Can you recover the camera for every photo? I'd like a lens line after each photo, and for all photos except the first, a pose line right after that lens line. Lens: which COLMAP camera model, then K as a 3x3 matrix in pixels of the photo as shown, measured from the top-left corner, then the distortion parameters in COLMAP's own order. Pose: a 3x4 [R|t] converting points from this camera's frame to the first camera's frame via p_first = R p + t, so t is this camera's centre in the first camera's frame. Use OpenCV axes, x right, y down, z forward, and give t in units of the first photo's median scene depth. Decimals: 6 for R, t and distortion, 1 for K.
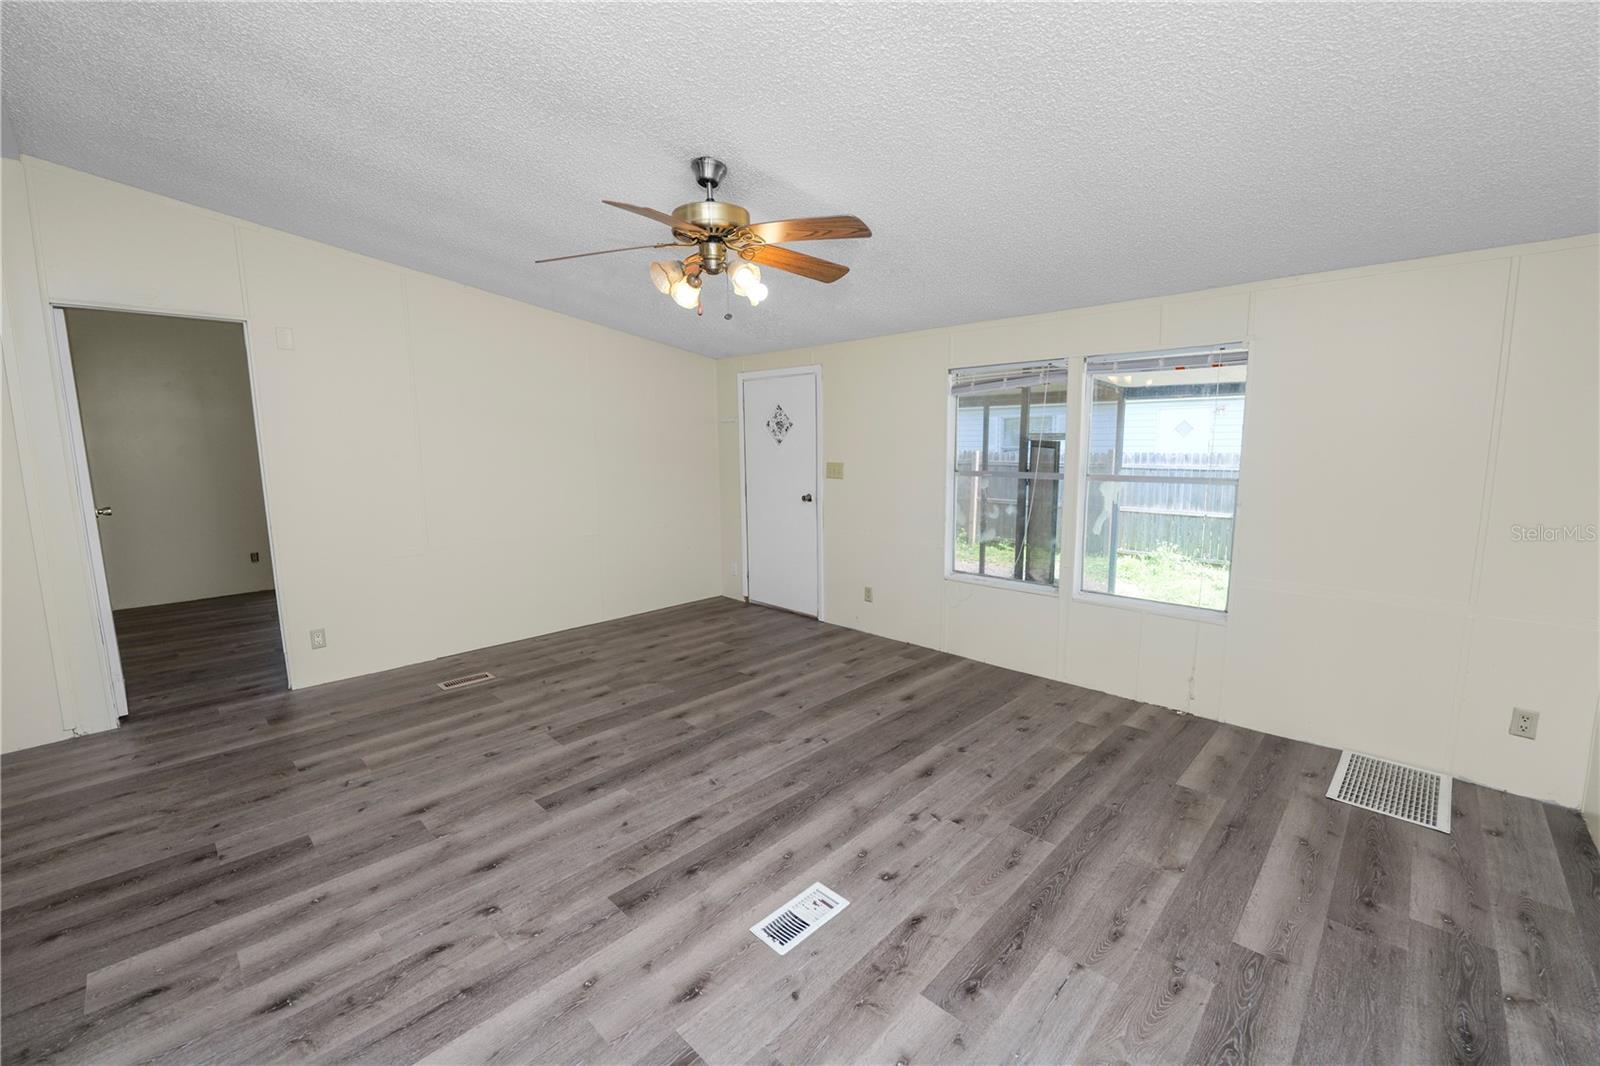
lens RADIAL K [[650.8, 0, 802.9], [0, 650.8, 535.6], [0, 0, 1]] dist [-0.009452, -0.000244]
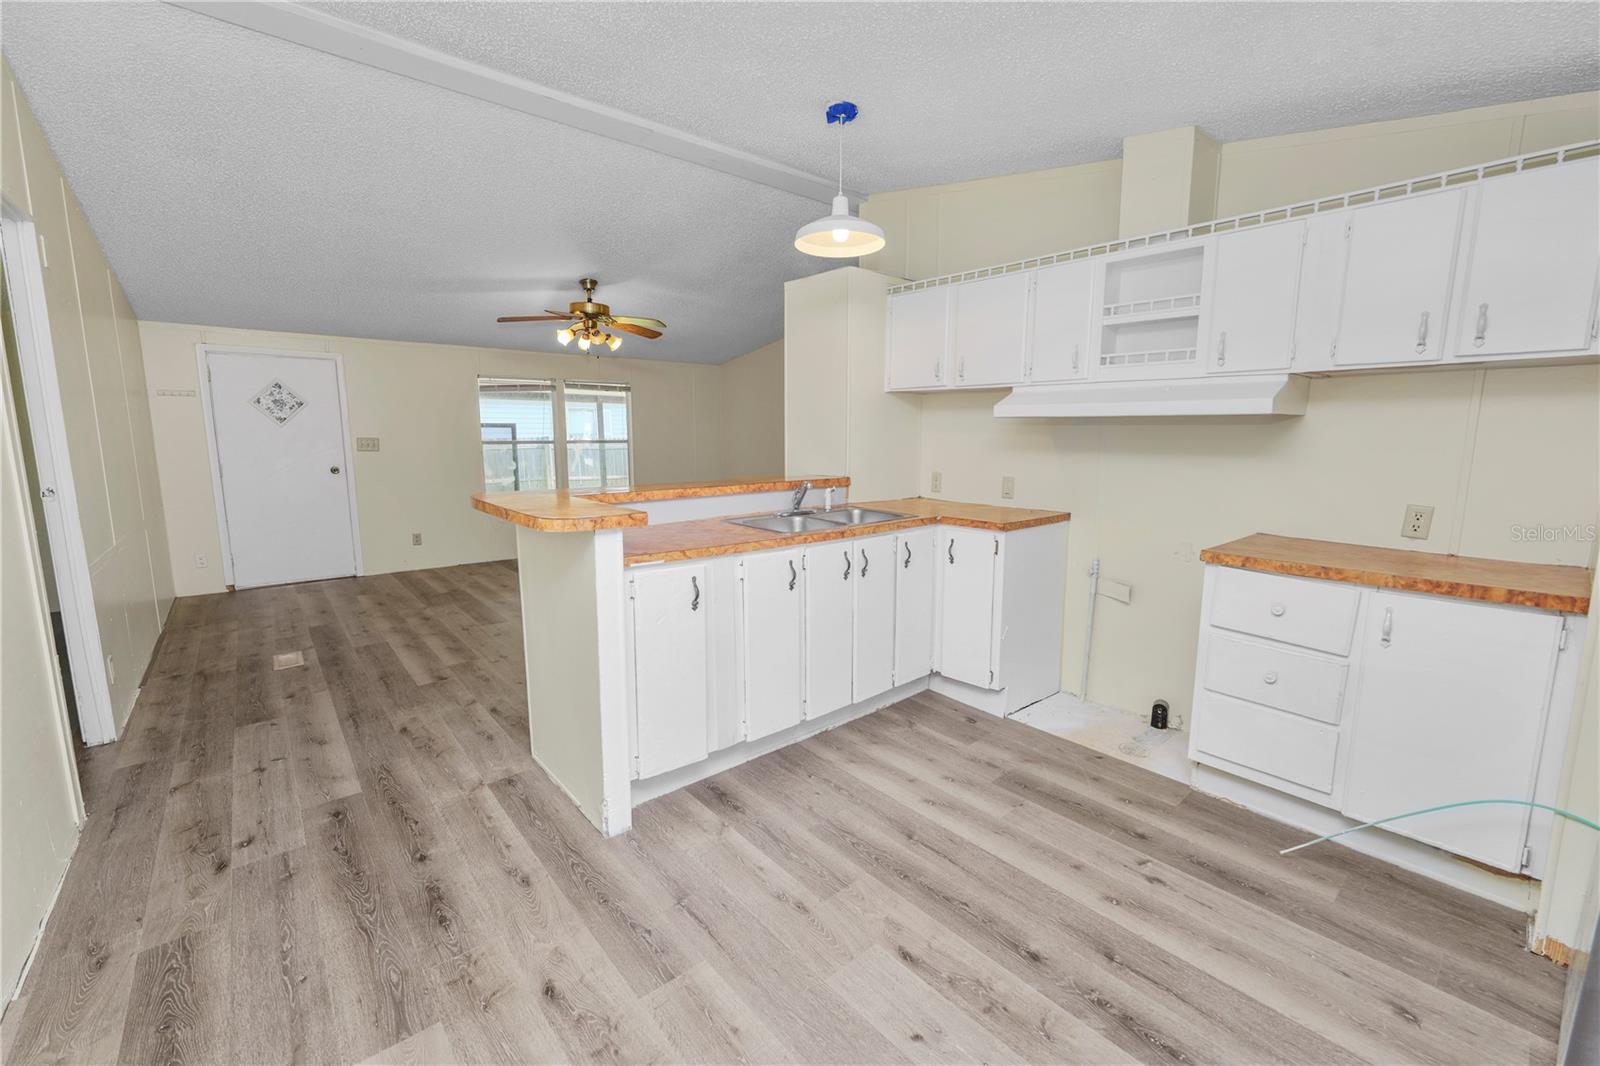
lens RADIAL K [[650.8, 0, 798.1], [0, 650.8, 528.3], [0, 0, 1]] dist [-0.009452, -0.000244]
pose [[0.100244, -0.135286, 0.985722, -1.901393], [0.139309, 0.982862, 0.120727, 0.031779], [-0.985162, 0.125217, 0.117373, 0.173470]]
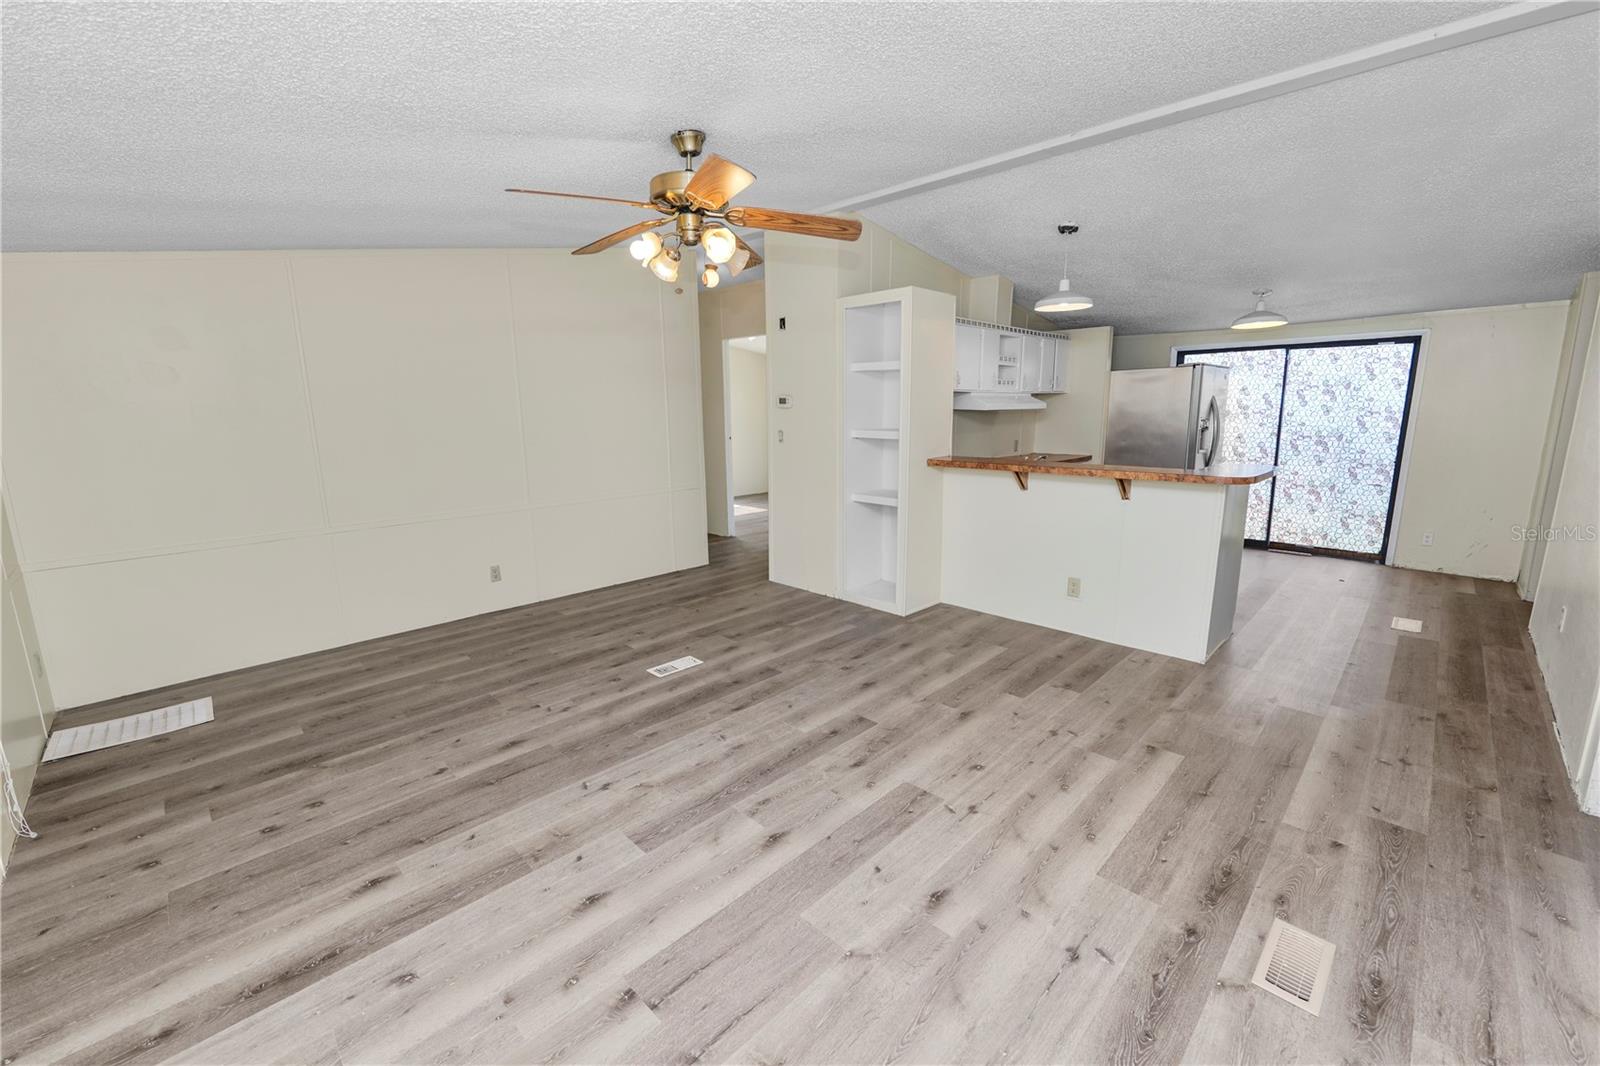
lens RADIAL K [[650.8, 0, 799.6], [0, 650.8, 526.9], [0, 0, 1]] dist [-0.009452, -0.000244]
pose [[-0.999639, 0.016176, 0.021471, -0.285128], [0.022266, 0.945747, 0.324141, -0.275027], [-0.015063, 0.324502, -0.945765, 1.844941]]
